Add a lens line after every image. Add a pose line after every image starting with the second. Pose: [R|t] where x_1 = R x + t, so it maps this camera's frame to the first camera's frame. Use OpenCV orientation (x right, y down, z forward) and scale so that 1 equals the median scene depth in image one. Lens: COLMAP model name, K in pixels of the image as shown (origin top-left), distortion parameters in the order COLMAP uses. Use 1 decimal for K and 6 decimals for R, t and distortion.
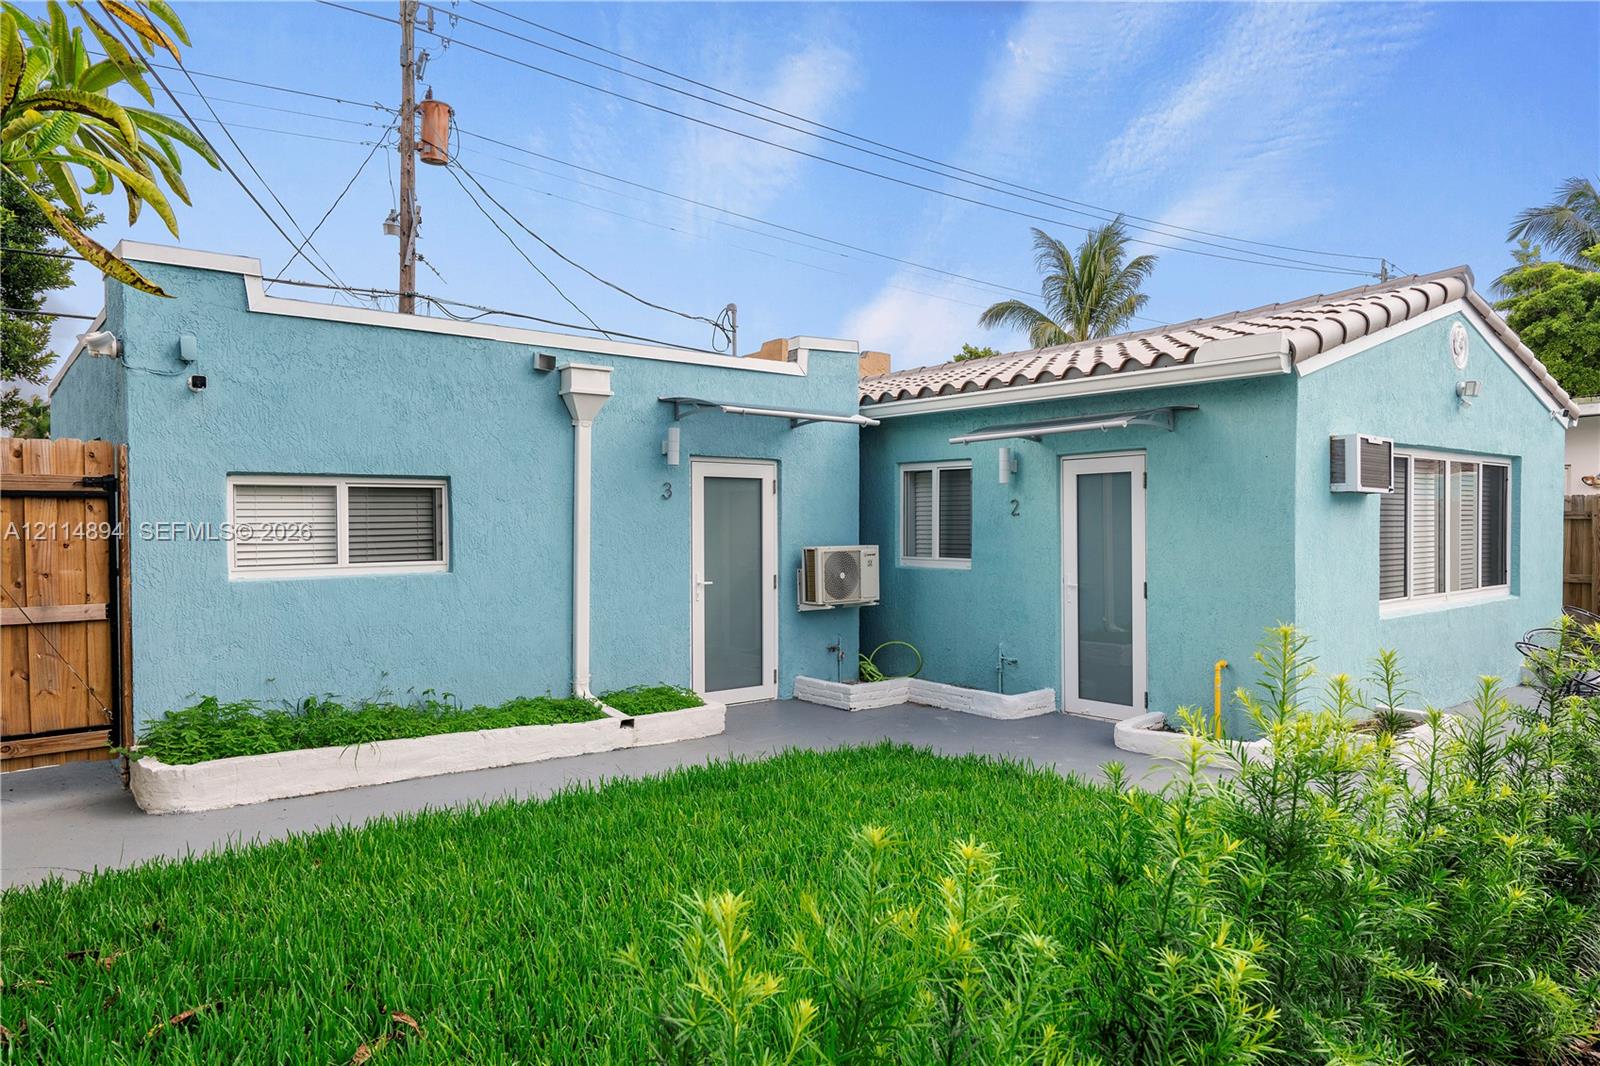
lens RADIAL K [[990.6, 0, 800.0], [0, 990.6, 533.0], [0, 0, 1]] dist [-0.008621, -0.001666]
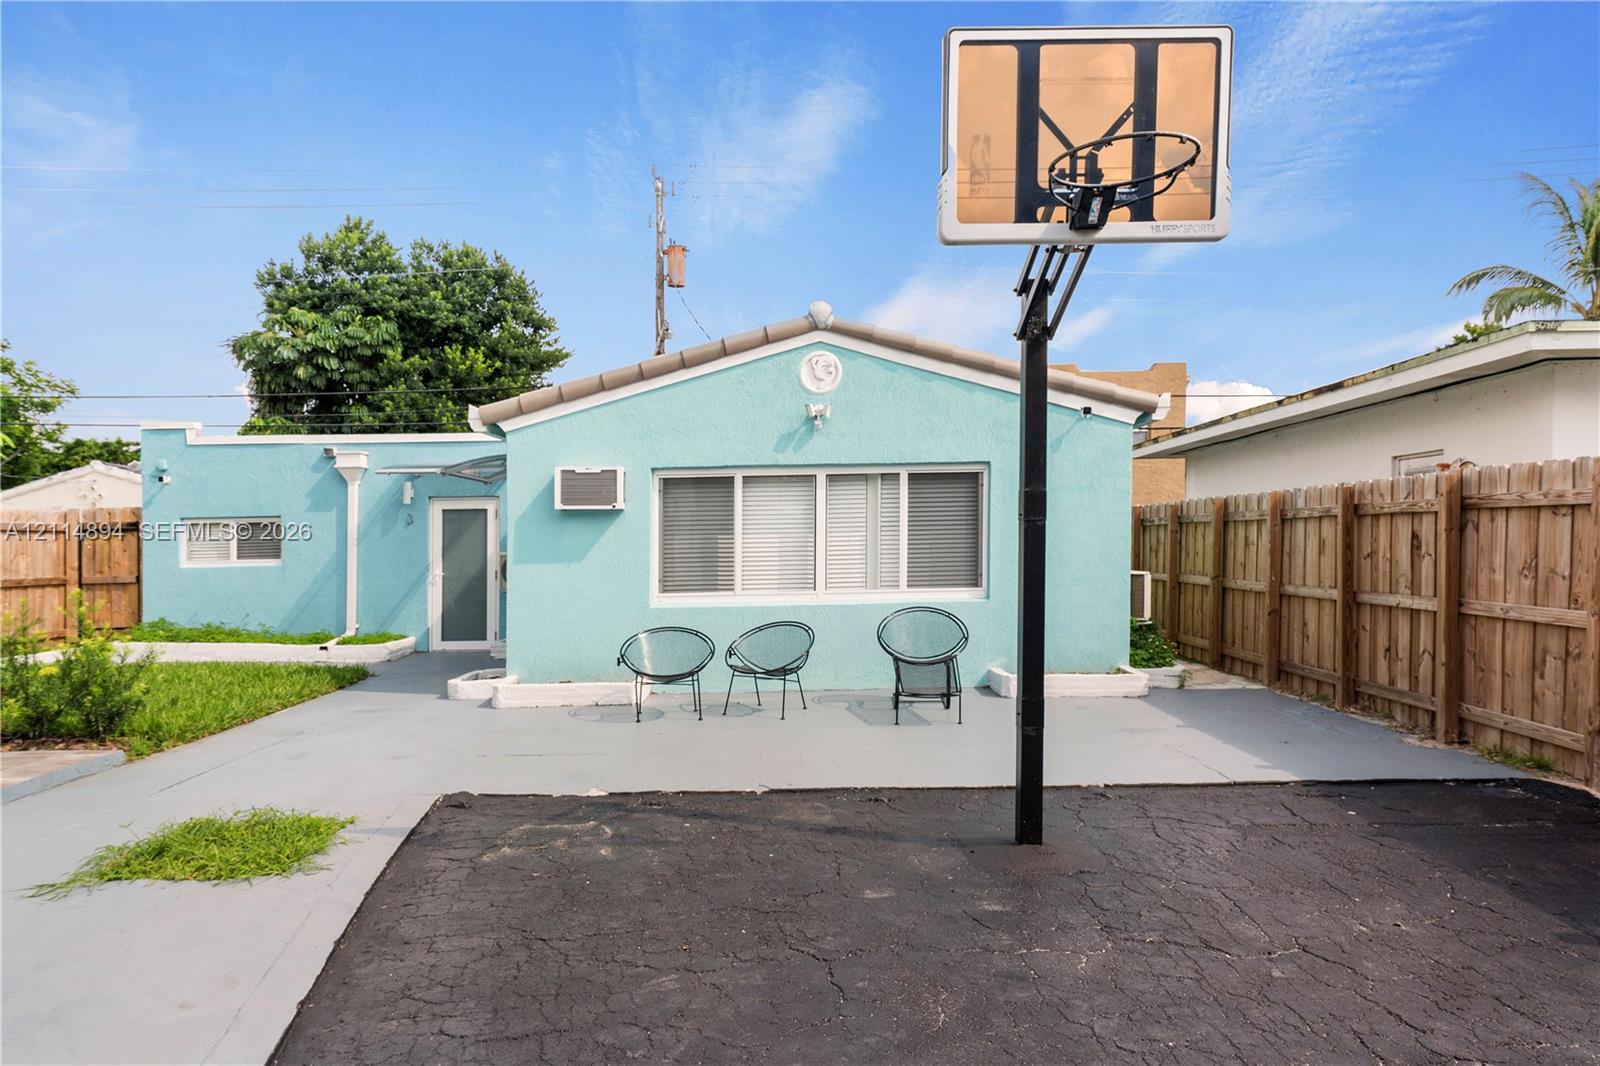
lens RADIAL K [[913.0, 0, 800.0], [0, 913.0, 533.0], [0, 0, 1]] dist [-0.015747, -0.000255]
pose [[0.763336, -0.009961, -0.645925, 1.588207], [0.000546, 0.999891, -0.014774, 0.004189], [0.646002, 0.010924, 0.763258, 0.283628]]
